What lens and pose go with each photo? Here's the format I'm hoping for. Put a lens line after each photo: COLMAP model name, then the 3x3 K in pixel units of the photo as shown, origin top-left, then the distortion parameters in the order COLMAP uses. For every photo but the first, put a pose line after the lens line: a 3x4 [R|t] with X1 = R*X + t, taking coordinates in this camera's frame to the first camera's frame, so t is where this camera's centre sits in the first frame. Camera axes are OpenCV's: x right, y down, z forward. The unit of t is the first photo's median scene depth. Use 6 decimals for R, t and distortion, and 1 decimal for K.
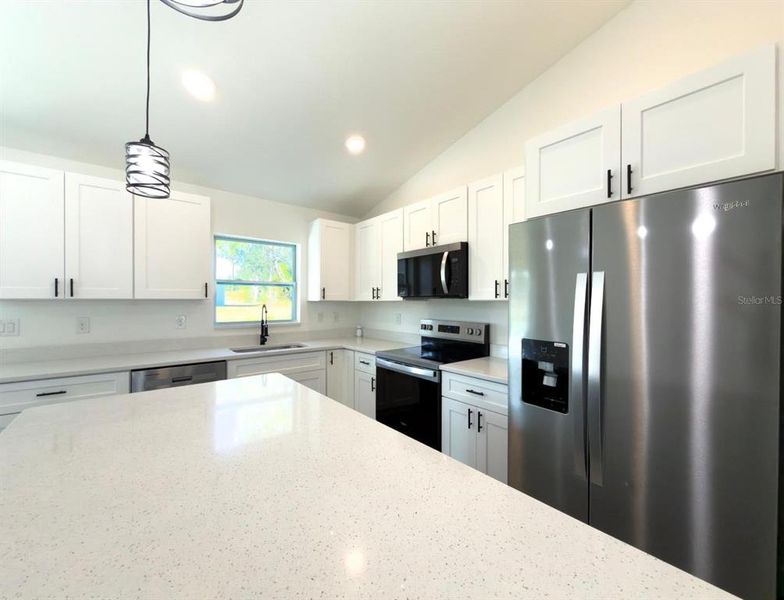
lens RADIAL K [[319.7, 0, 392.0], [0, 319.7, 300.0], [0, 0, 1]] dist [-0.000785, -0.000112]
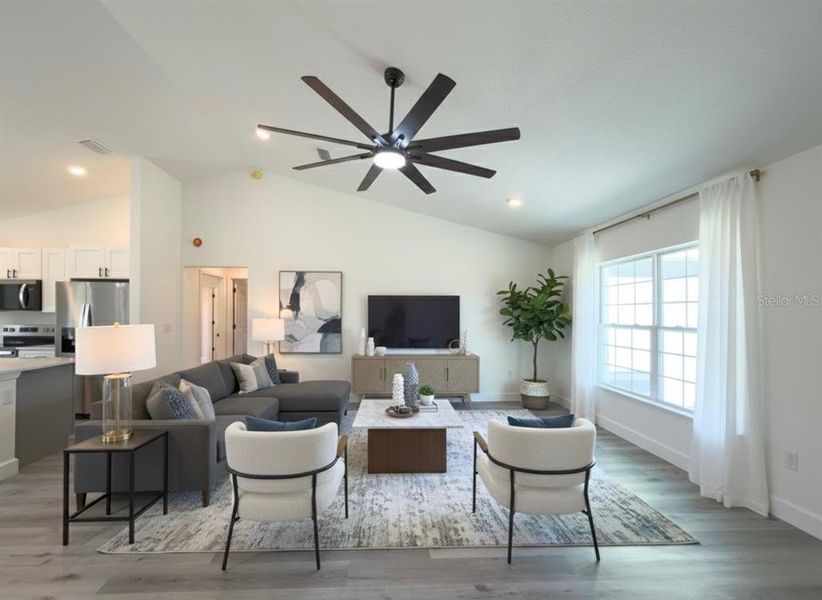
lens RADIAL K [[337.8, 0, 408.7], [0, 337.8, 312.1], [0, 0, 1]] dist [-0.000556, -0.000025]
pose [[0.586622, 0.006448, 0.809835, -0.079854], [-0.007947, 0.999966, -0.002205, -0.010181], [-0.809822, -0.005143, 0.586654, -1.576115]]
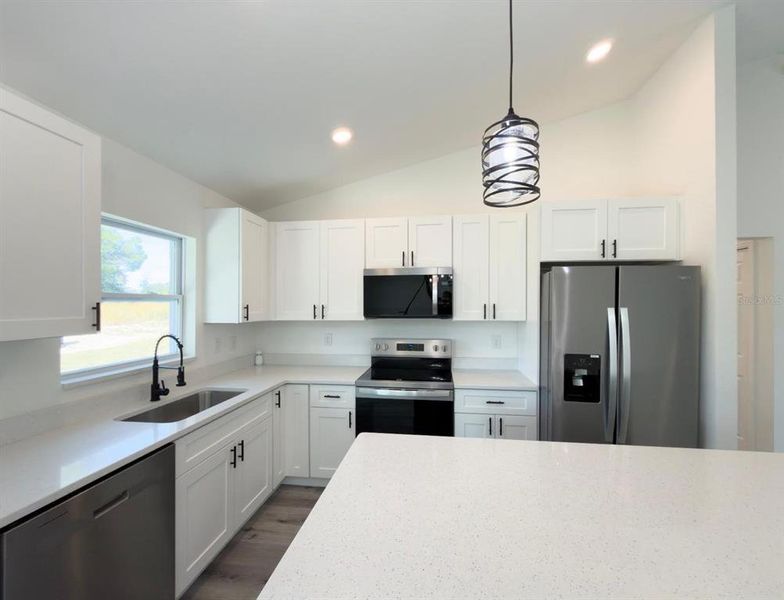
lens RADIAL K [[319.7, 0, 392.0], [0, 319.7, 300.0], [0, 0, 1]] dist [-0.000785, -0.000112]
pose [[0.719467, 0.008478, 0.694475, -0.589475], [-0.000996, 0.999937, -0.011175, -0.049919], [-0.694526, 0.007348, 0.719430, 0.304737]]
